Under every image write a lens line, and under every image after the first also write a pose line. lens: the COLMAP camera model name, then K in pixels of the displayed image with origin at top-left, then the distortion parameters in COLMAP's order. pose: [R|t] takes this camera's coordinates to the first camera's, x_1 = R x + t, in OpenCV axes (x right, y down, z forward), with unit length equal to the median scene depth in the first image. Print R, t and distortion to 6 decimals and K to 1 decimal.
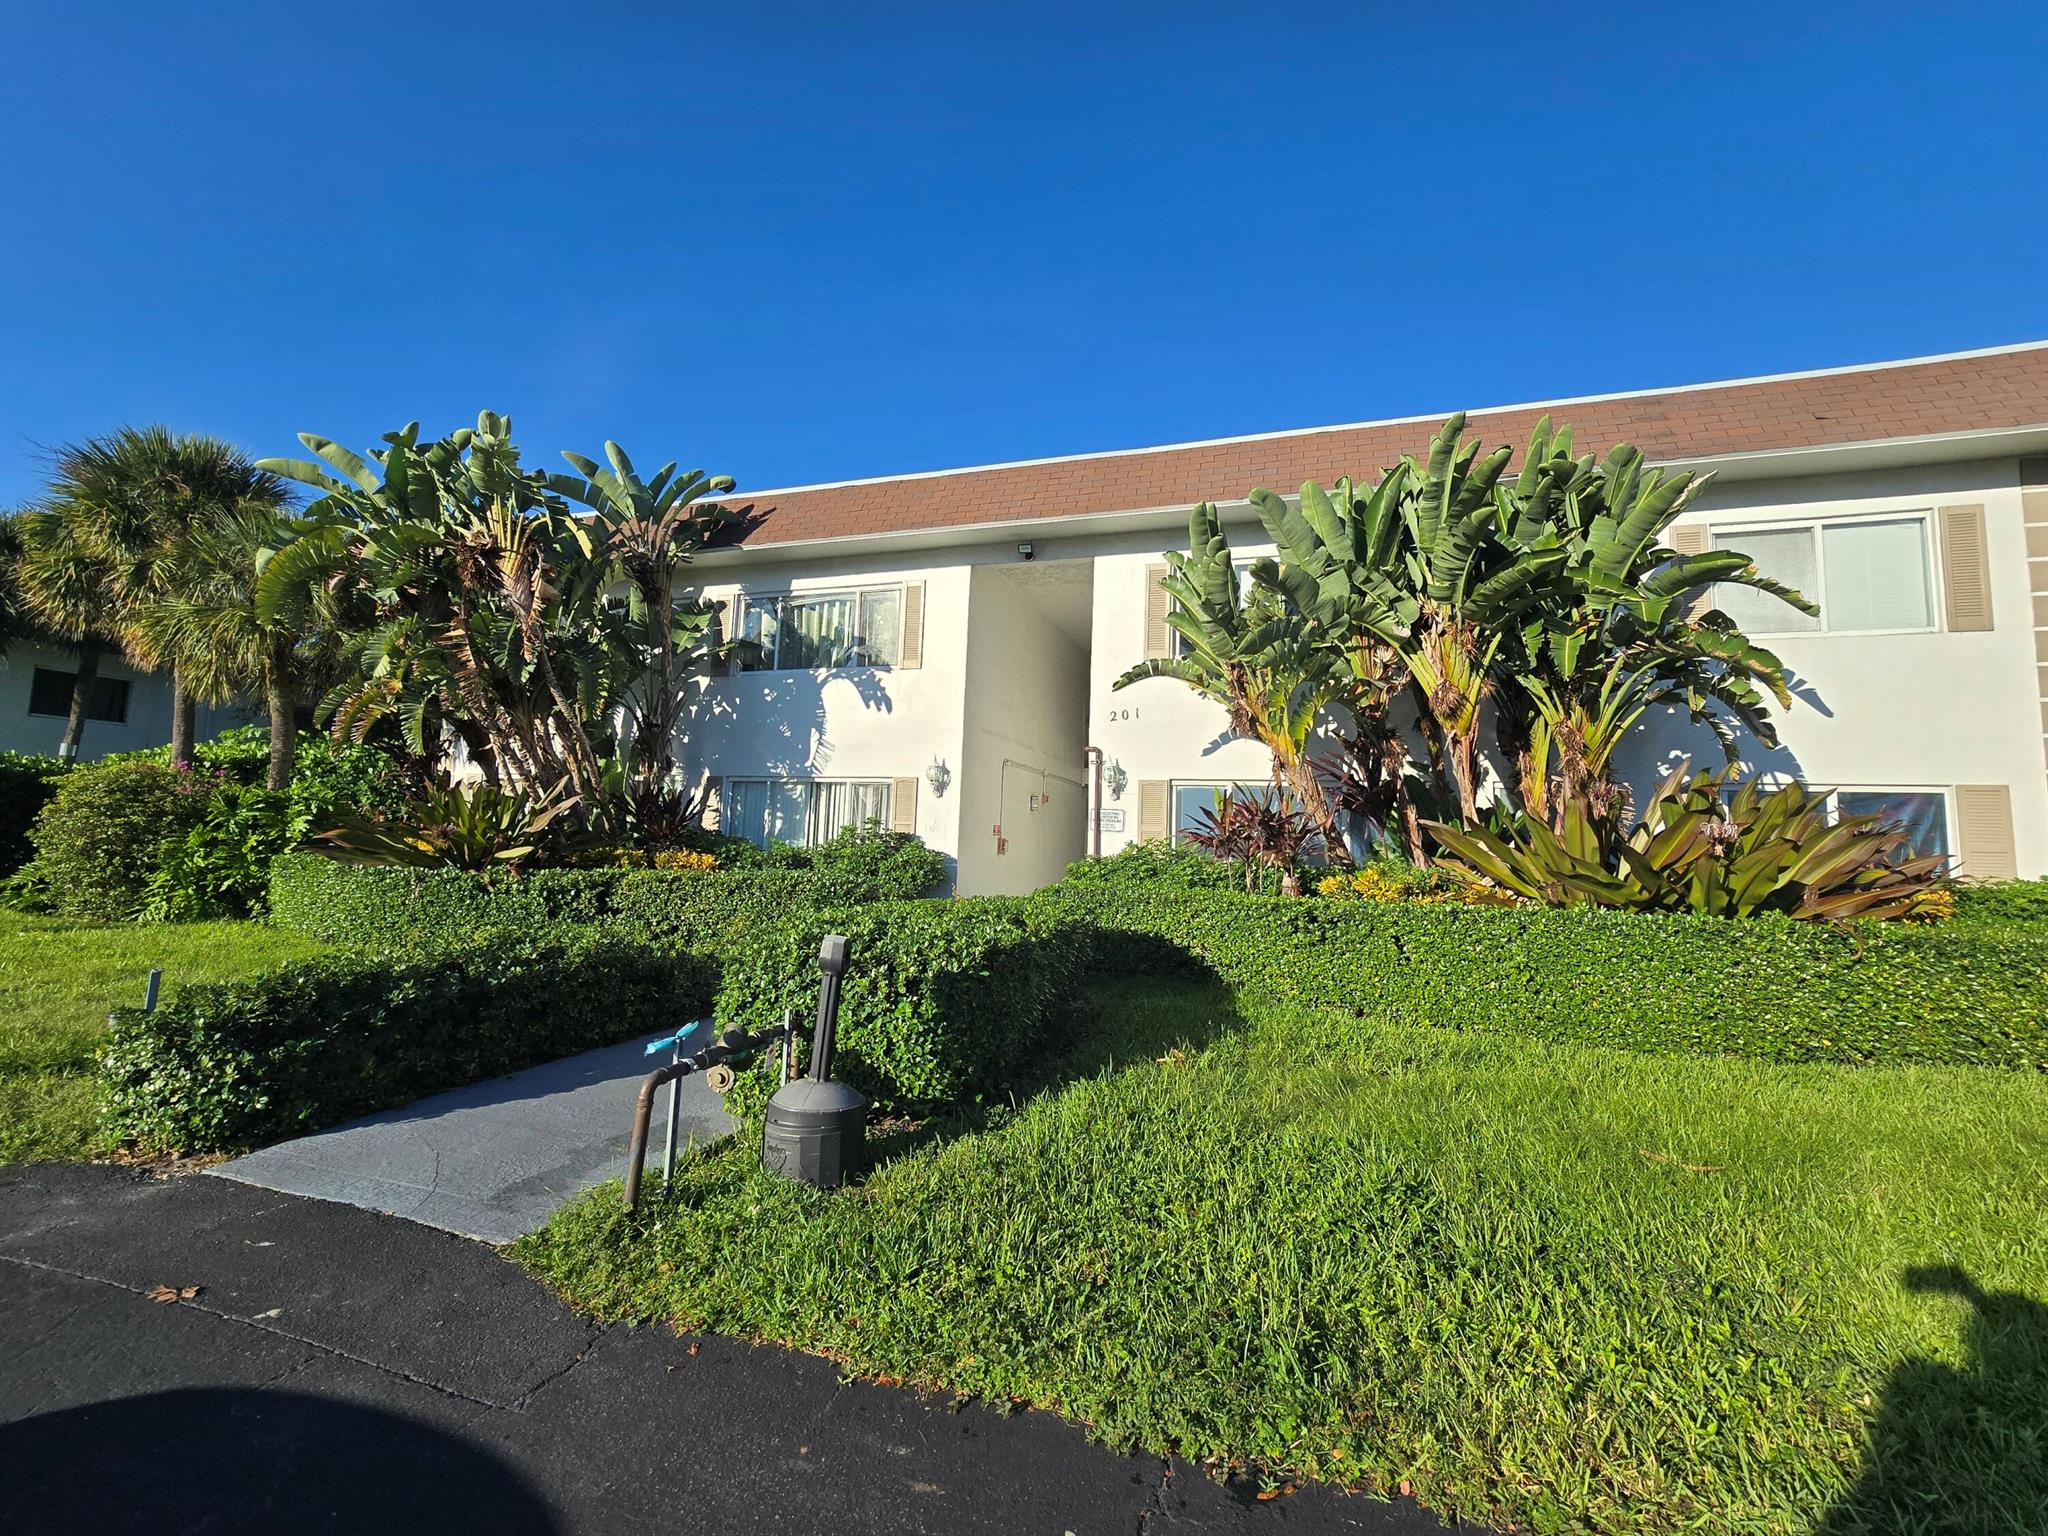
lens RADIAL K [[841.8, 0, 1029.4], [0, 841.8, 757.9], [0, 0, 1]] dist [-0.005846, 0.000814]
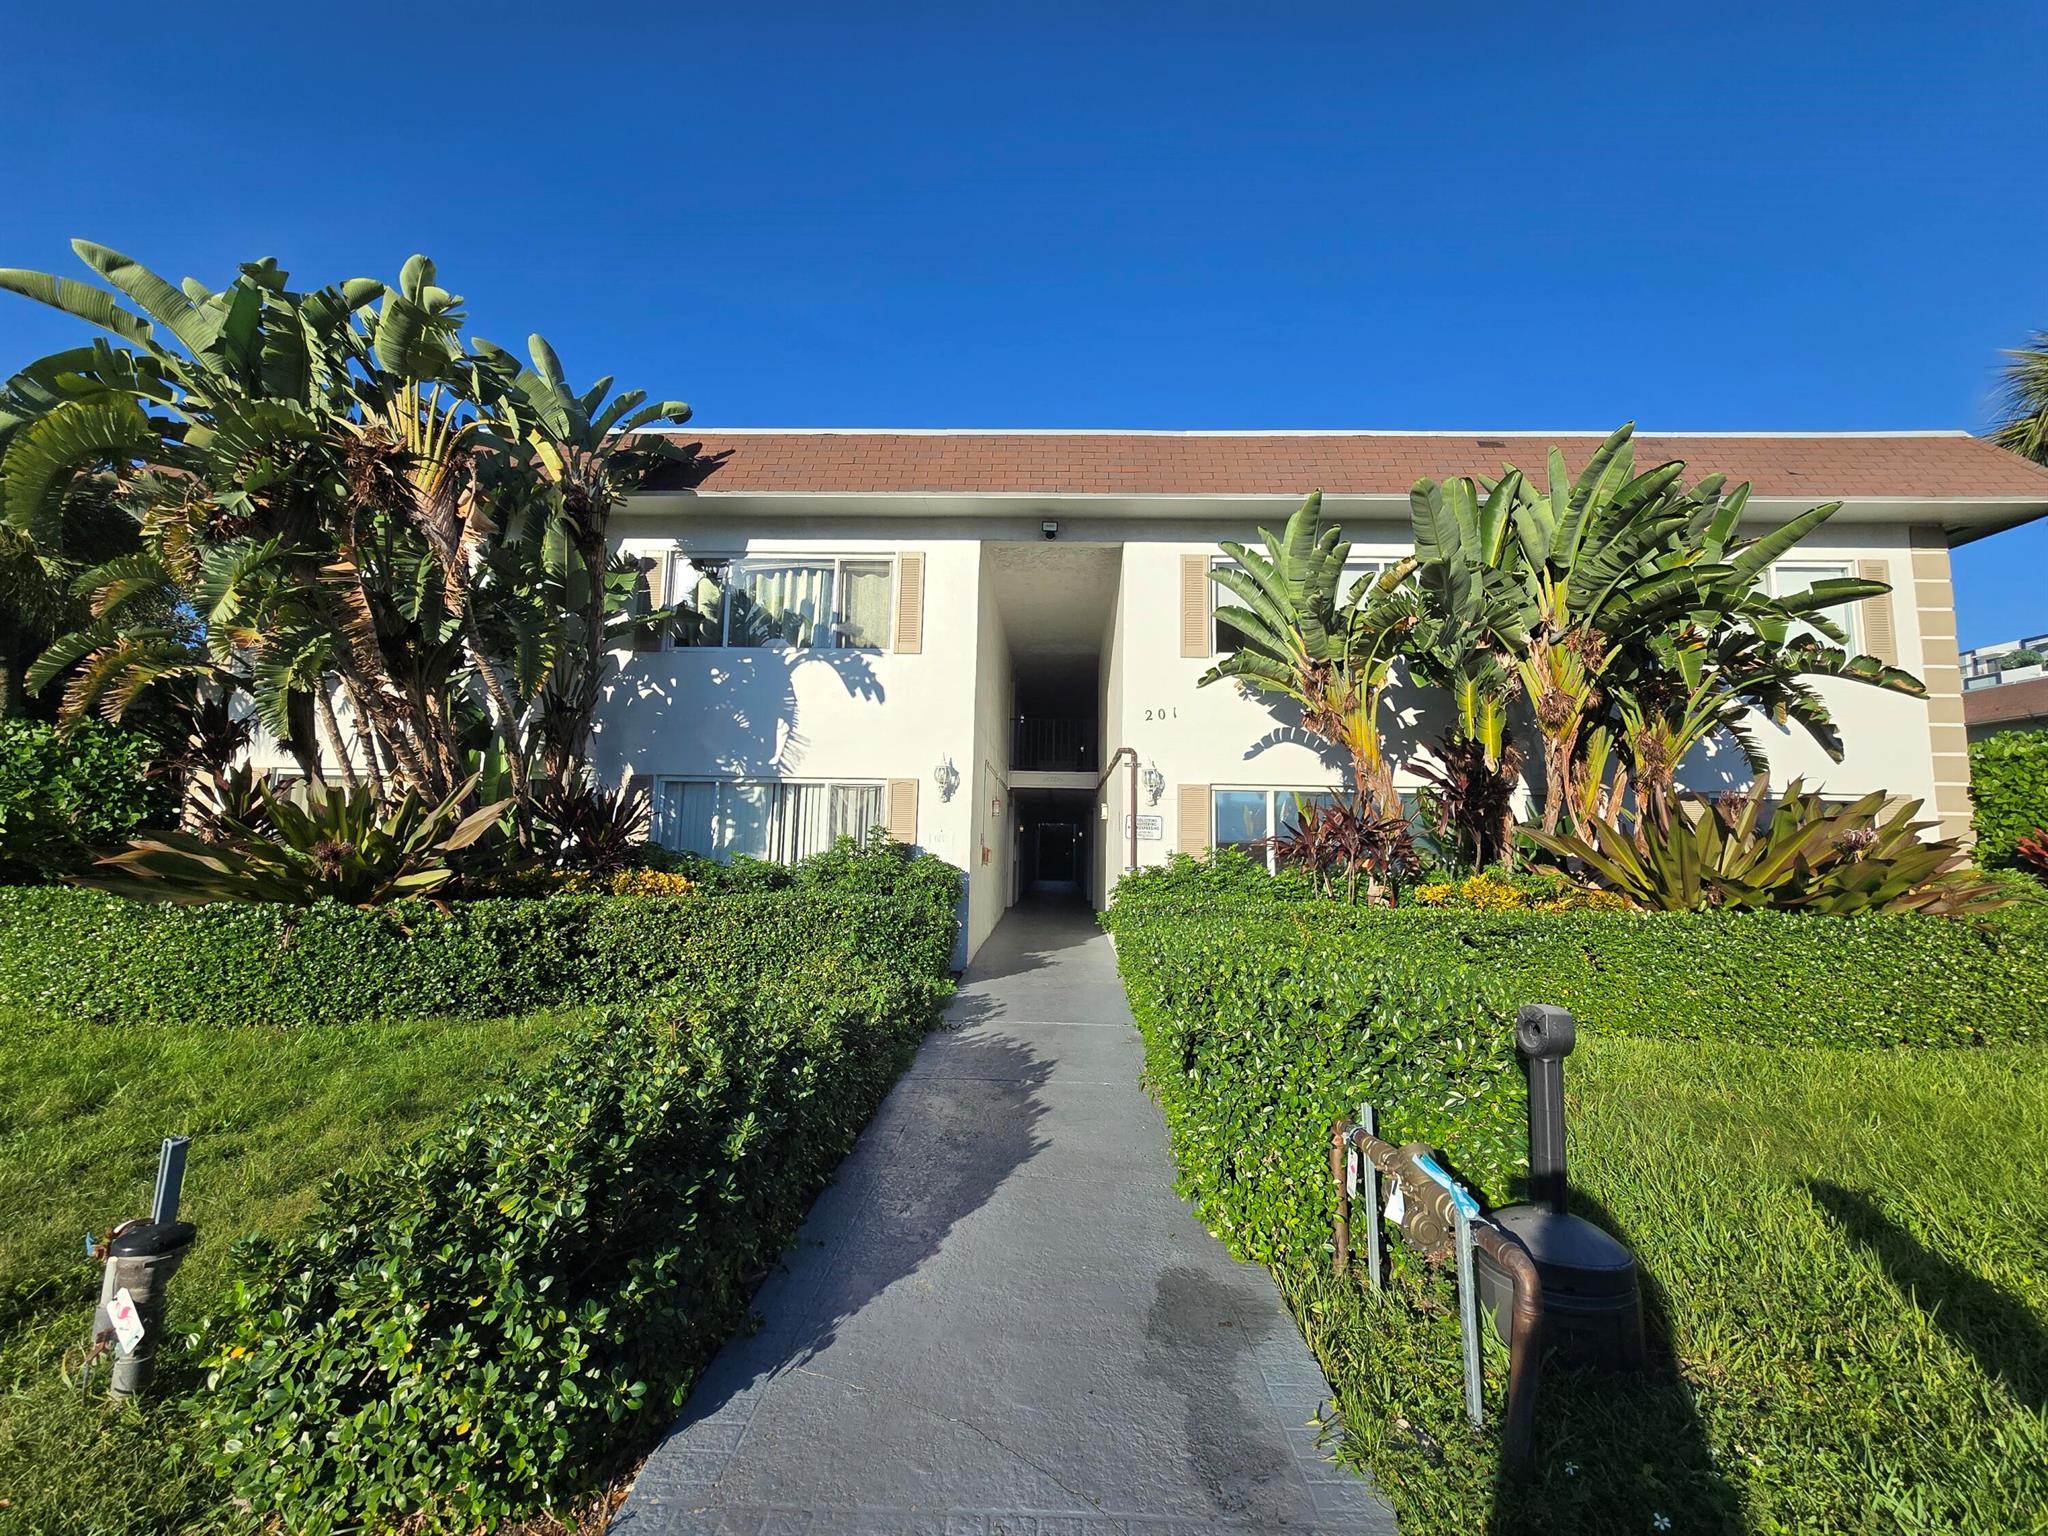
lens RADIAL K [[841.8, 0, 1029.4], [0, 841.8, 757.9], [0, 0, 1]] dist [-0.005846, 0.000814]
pose [[0.960030, 0.016461, 0.279414, -0.269574], [-0.015828, 0.999865, -0.004521, 0.003756], [-0.279450, -0.000082, 0.960160, 0.138722]]
